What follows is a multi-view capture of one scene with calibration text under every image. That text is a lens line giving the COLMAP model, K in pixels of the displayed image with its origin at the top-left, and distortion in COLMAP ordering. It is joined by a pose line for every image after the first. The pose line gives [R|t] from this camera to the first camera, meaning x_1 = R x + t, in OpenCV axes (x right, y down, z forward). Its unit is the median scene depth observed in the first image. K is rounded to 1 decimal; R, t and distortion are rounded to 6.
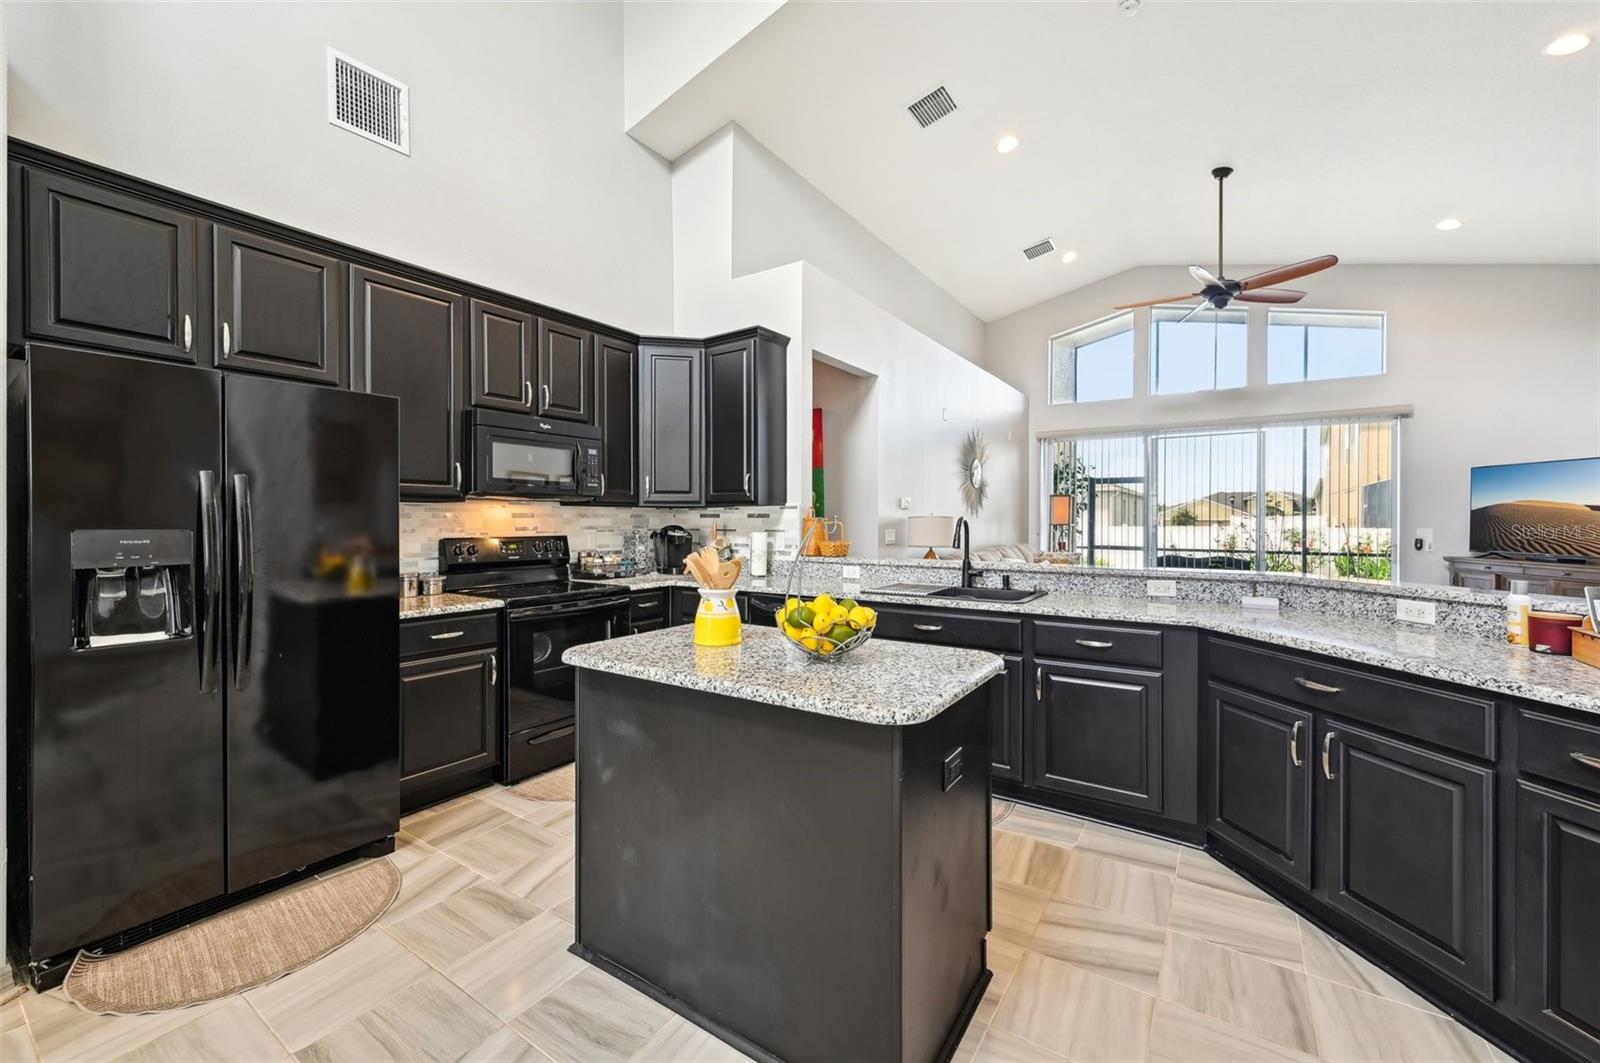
lens RADIAL K [[632.9, 0, 823.3], [0, 632.9, 523.7], [0, 0, 1]] dist [-0.001132, 0.000662]
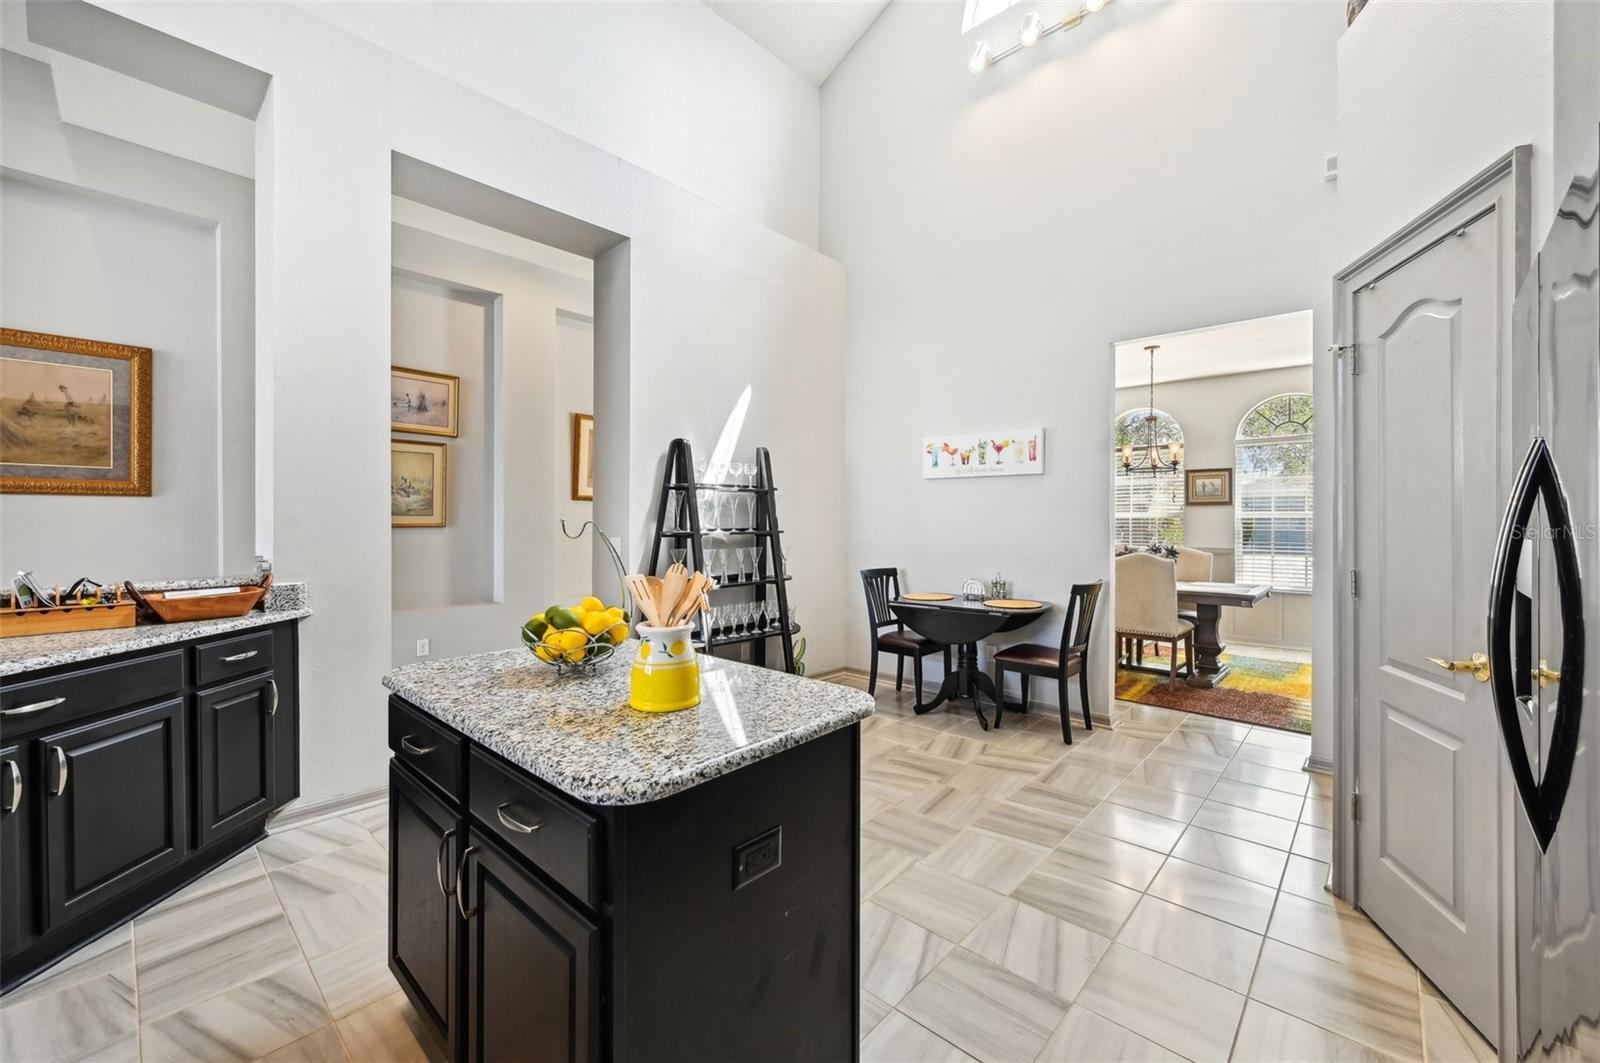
lens RADIAL K [[632.9, 0, 806.3], [0, 632.9, 521.5], [0, 0, 1]] dist [-0.001132, 0.000662]
pose [[-0.985973, -0.002729, 0.166885, -0.212582], [-0.000740, 0.999928, 0.011978, -0.008605], [-0.166906, 0.011687, -0.985904, 0.808203]]
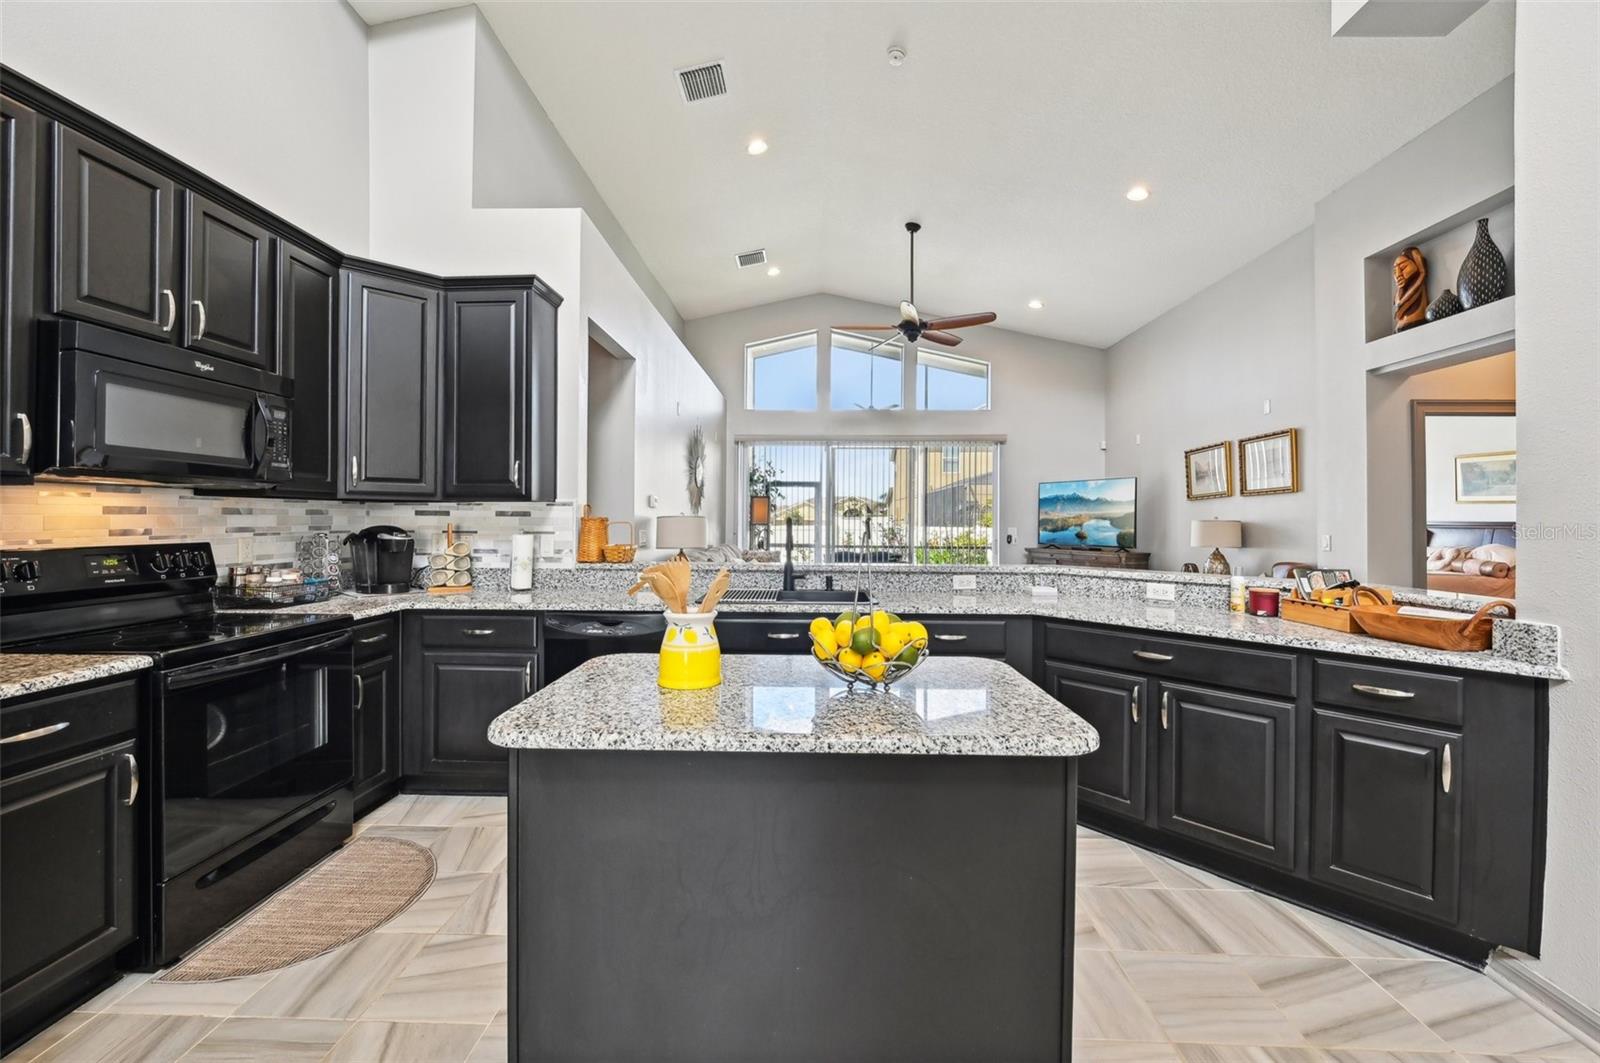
lens RADIAL K [[632.9, 0, 796.7], [0, 632.9, 520.7], [0, 0, 1]] dist [-0.001132, 0.000662]
pose [[0.854786, 0.003437, 0.518969, -0.222813], [-0.002050, 0.999993, -0.003245, -0.002132], [-0.518976, 0.001710, 0.854787, 0.141764]]
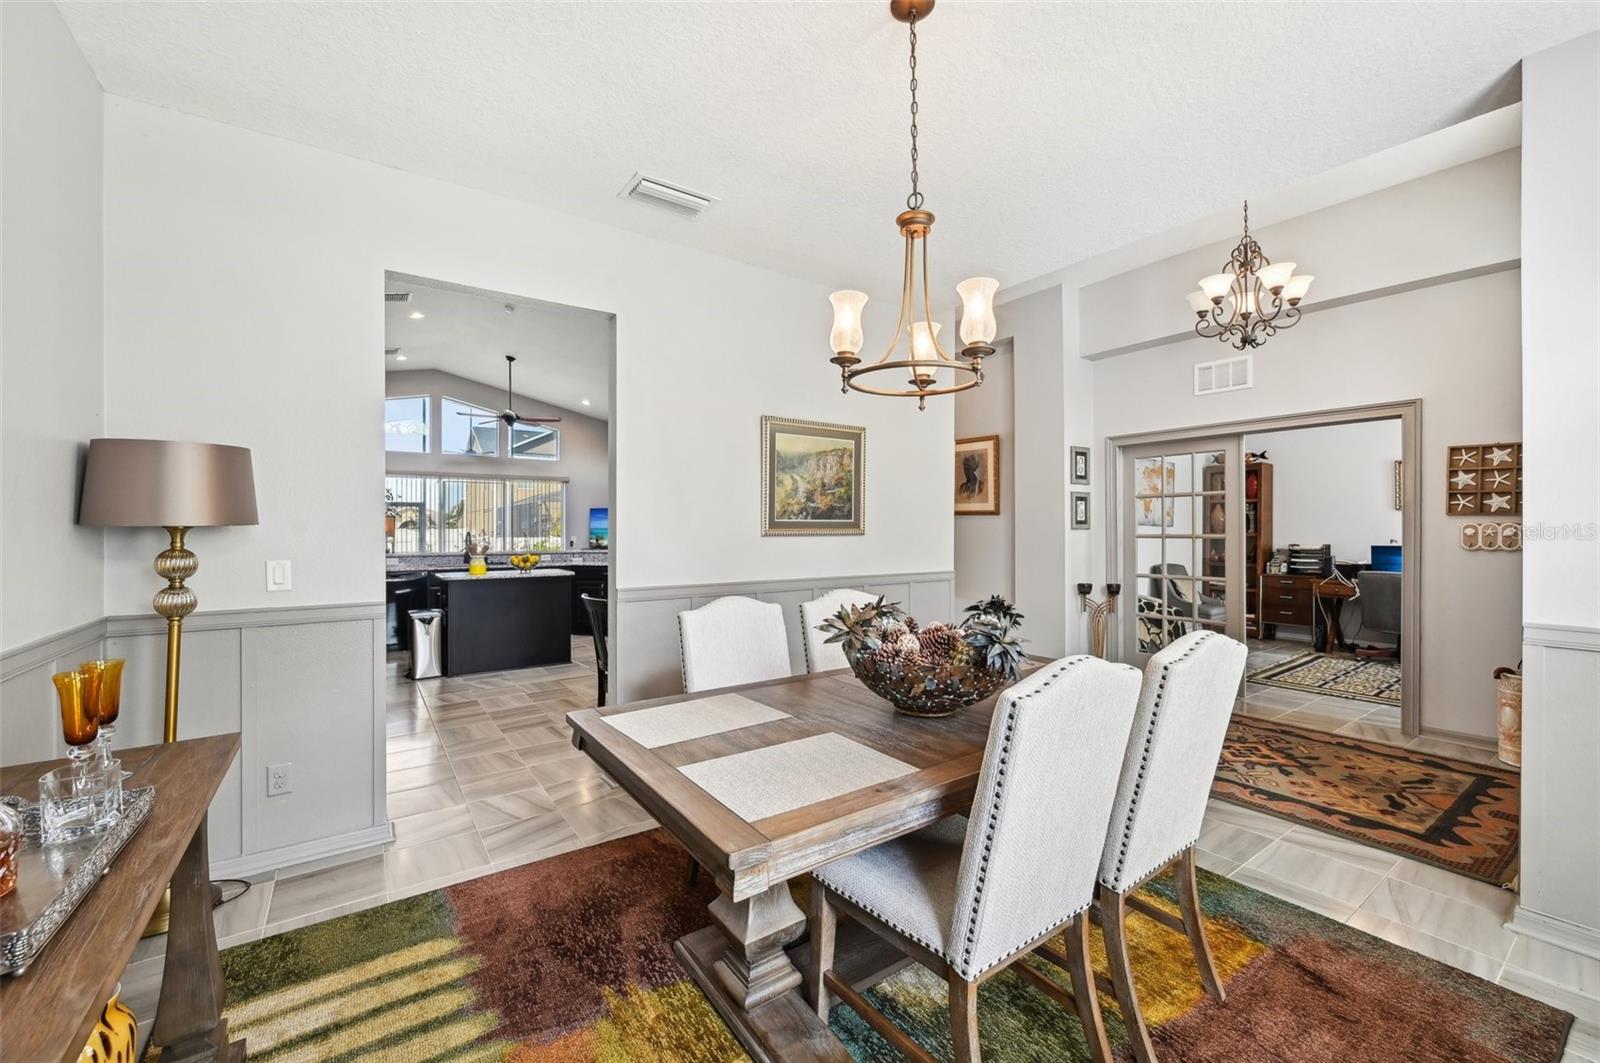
lens RADIAL K [[632.9, 0, 797.5], [0, 632.9, 525.8], [0, 0, 1]] dist [-0.001132, 0.000662]
pose [[0.364258, 0.005324, 0.931283, -1.194305], [0.008574, 0.999922, -0.009070, -0.001337], [-0.931259, 0.011289, 0.364184, -0.750654]]
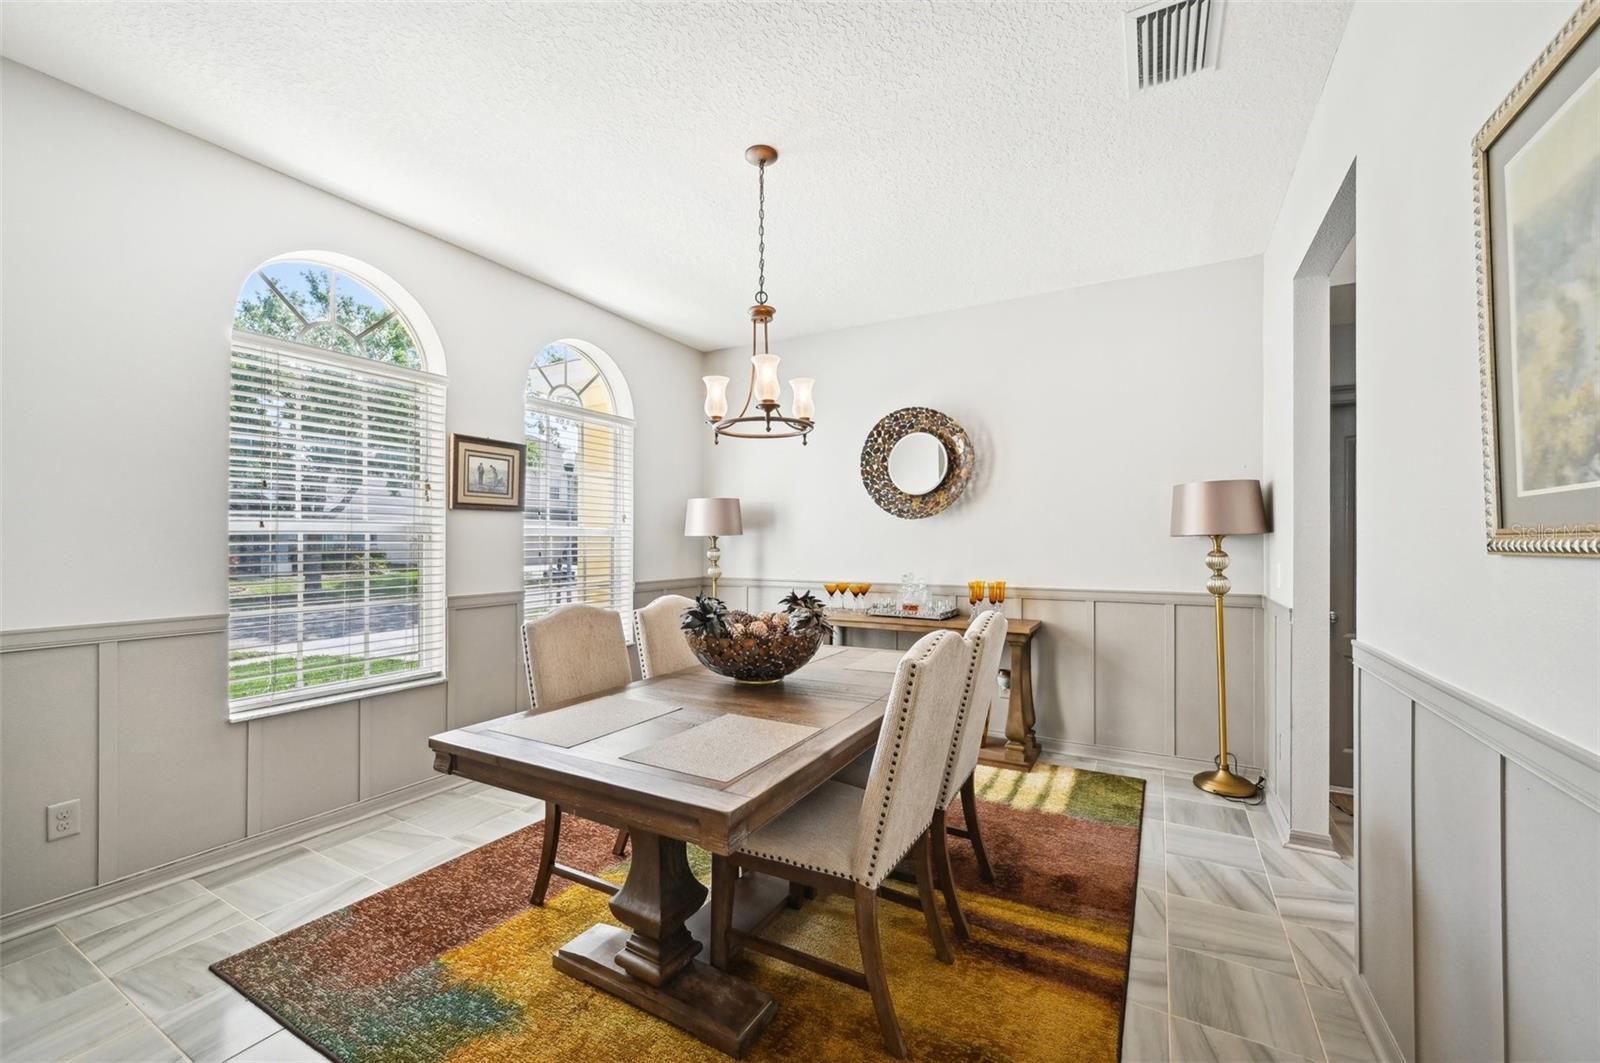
lens RADIAL K [[632.9, 0, 796.7], [0, 632.9, 533.3], [0, 0, 1]] dist [-0.001132, 0.000662]
pose [[0.070742, -0.011079, -0.997433, -0.115646], [-0.011282, 0.999865, -0.011907, 0.002326], [0.997431, 0.012095, 0.070608, -0.674837]]
